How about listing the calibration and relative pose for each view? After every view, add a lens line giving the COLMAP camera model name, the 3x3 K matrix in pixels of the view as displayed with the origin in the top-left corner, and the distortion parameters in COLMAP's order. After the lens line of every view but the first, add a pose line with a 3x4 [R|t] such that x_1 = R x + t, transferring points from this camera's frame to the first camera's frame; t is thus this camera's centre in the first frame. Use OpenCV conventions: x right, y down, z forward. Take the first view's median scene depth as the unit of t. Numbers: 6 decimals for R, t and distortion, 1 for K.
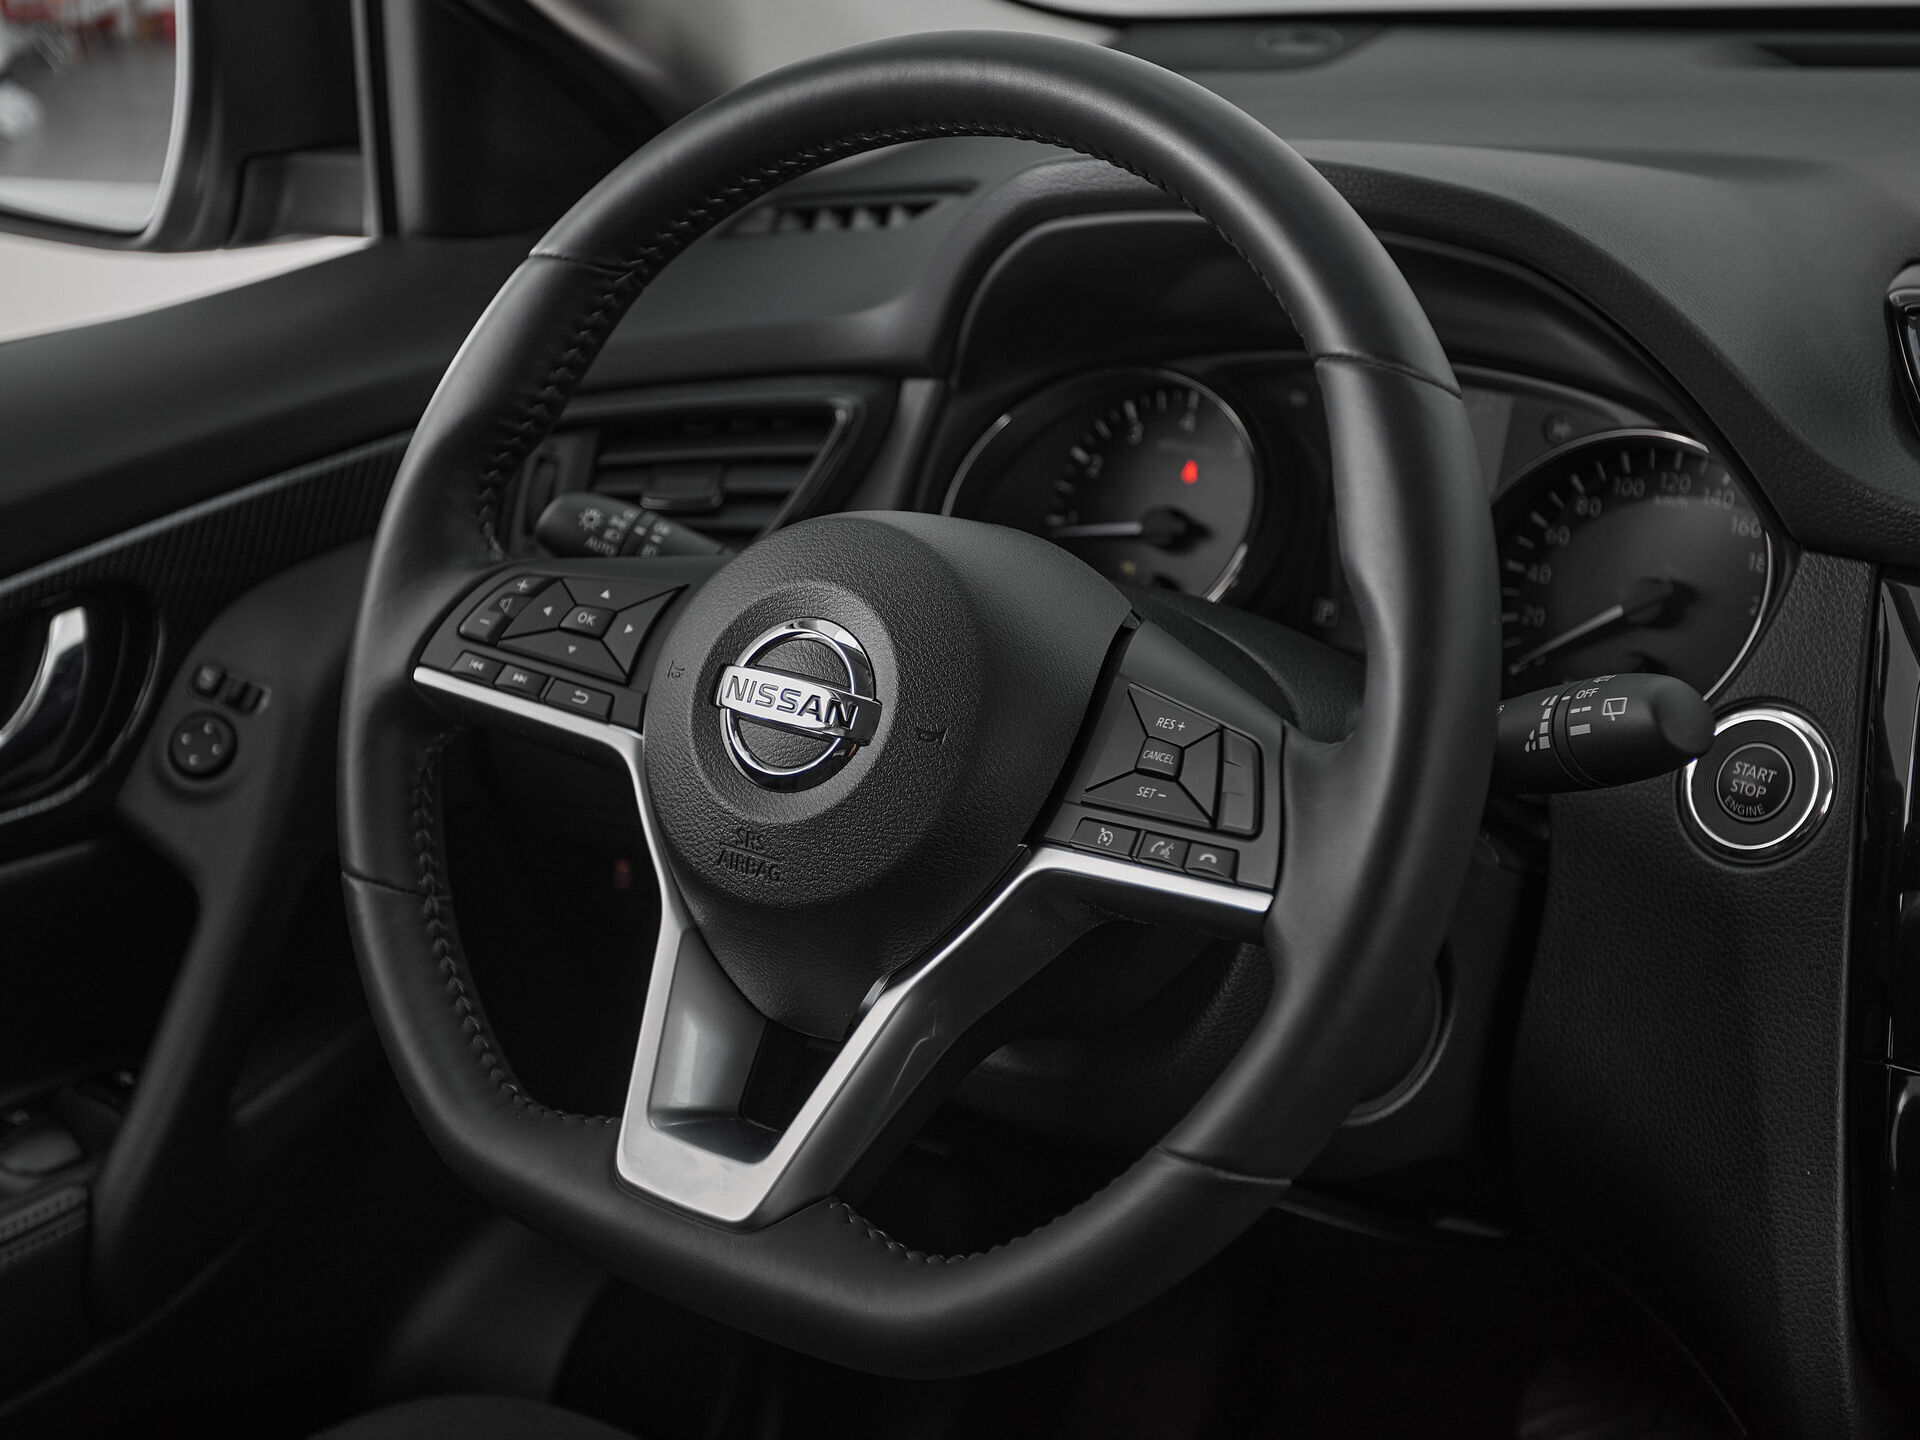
lens RADIAL K [[2773.6, 0, 823.8], [0, 2773.6, 722.7], [0, 0, 1]] dist [0.040009, 0.000000]
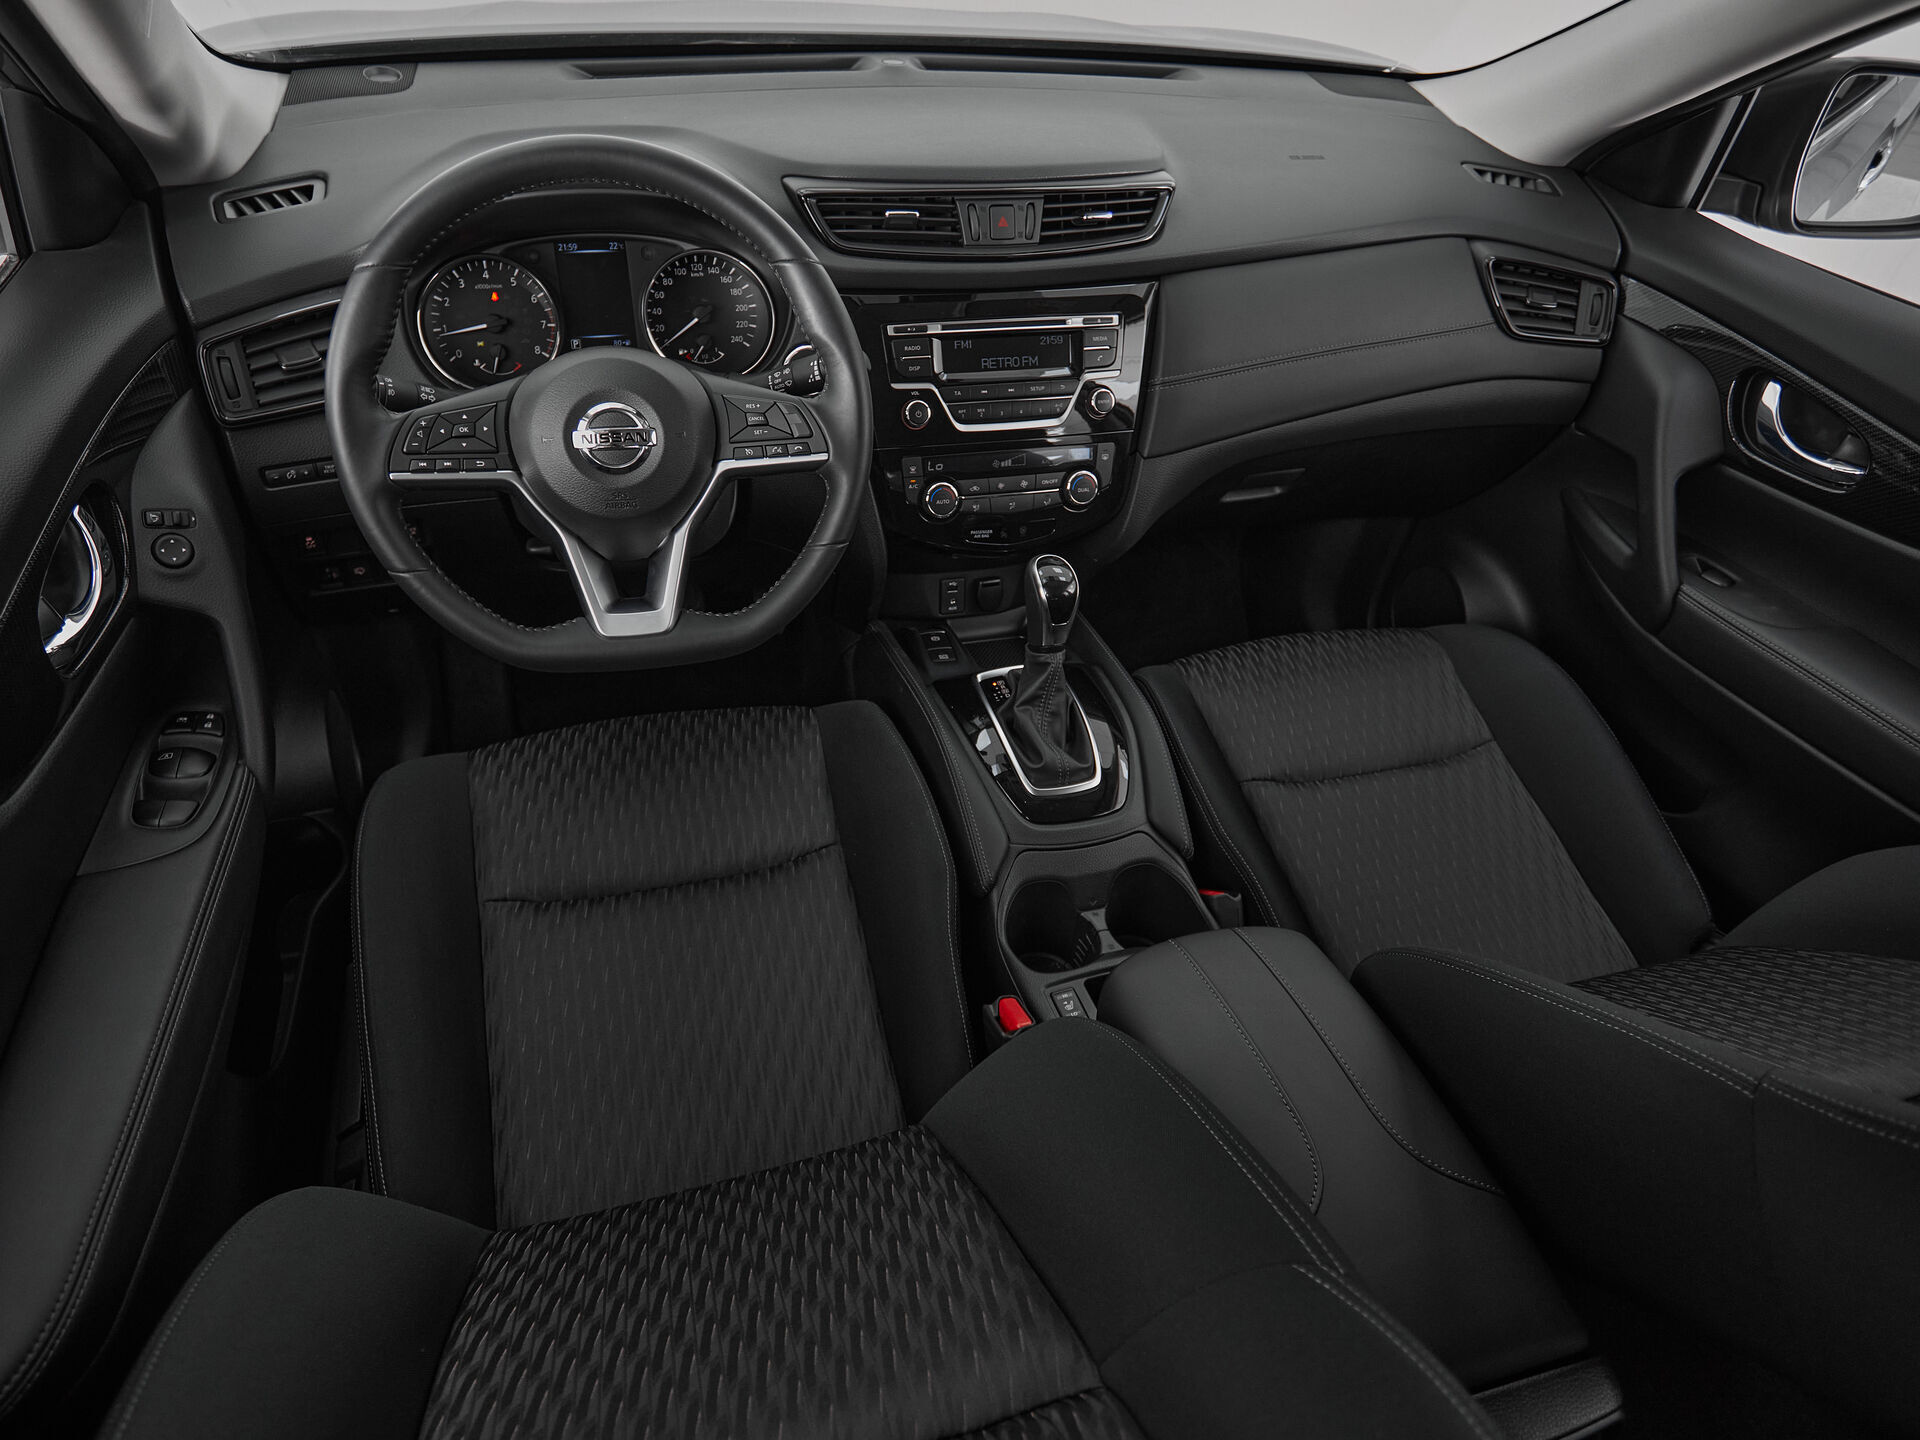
lens RADIAL K [[1101.1, 0, 901.2], [0, 1101.1, 729.8], [0, 0, 1]] dist [0.002089, -0.003602]
pose [[0.610418, -0.465454, 0.640891, -0.568093], [0.191803, 0.871905, 0.450548, -0.162987], [-0.768506, -0.152098, 0.621502, 0.109883]]
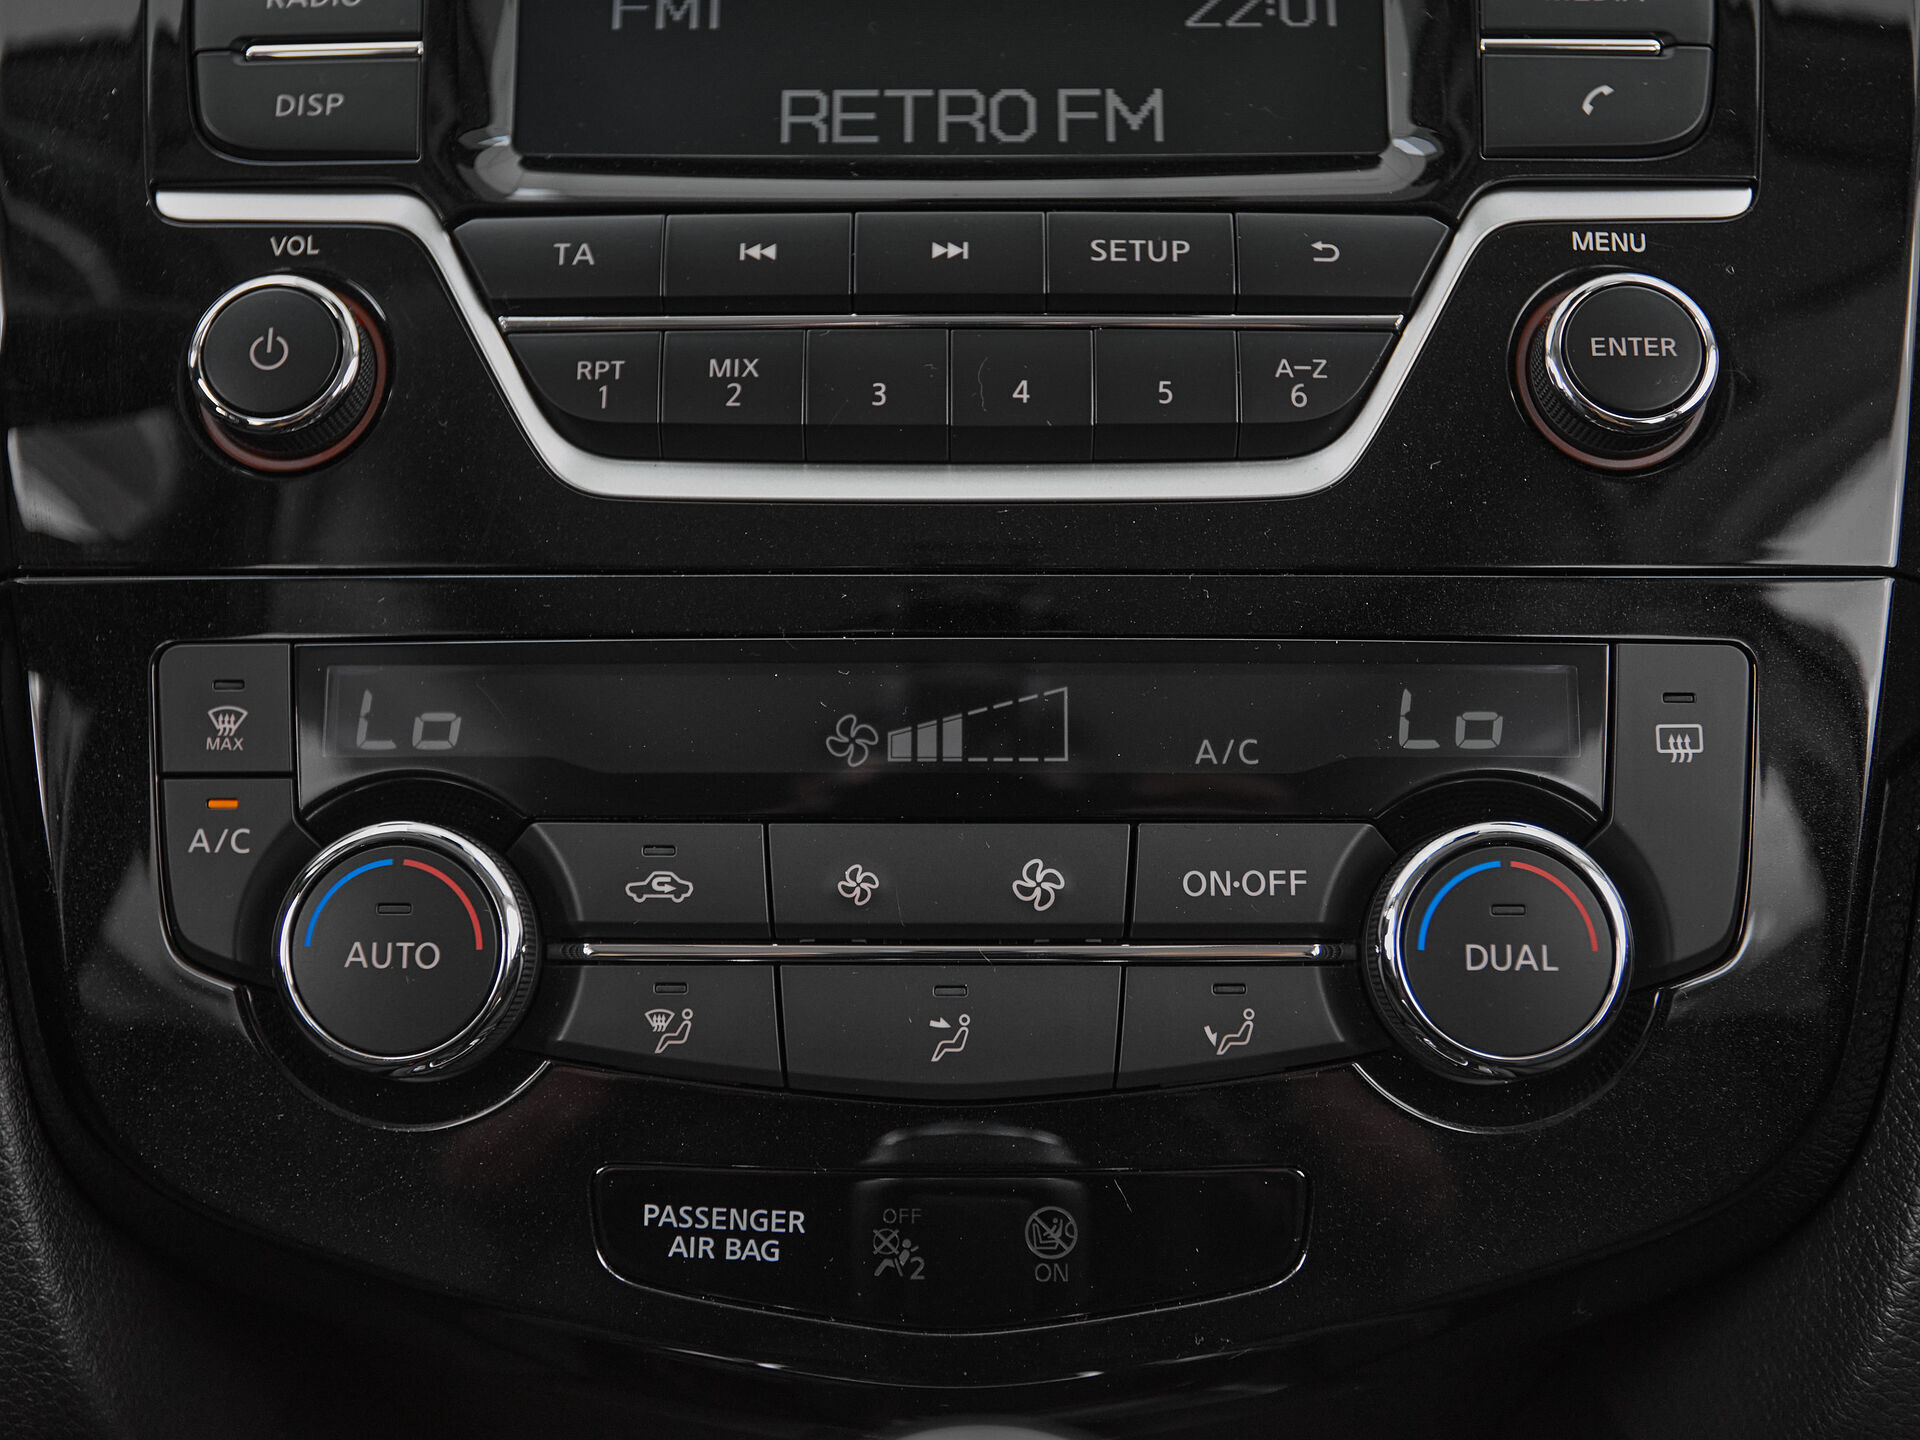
lens RADIAL K [[2036.9, 0, 927.2], [0, 2036.9, 687.3], [0, 0, 1]] dist [-0.004225, 0.000000]
pose [[0.803641, -0.098895, 0.586839, 0.282657], [0.174635, 0.981872, -0.073685, 0.186541], [-0.568914, 0.161699, 0.806344, 0.590042]]
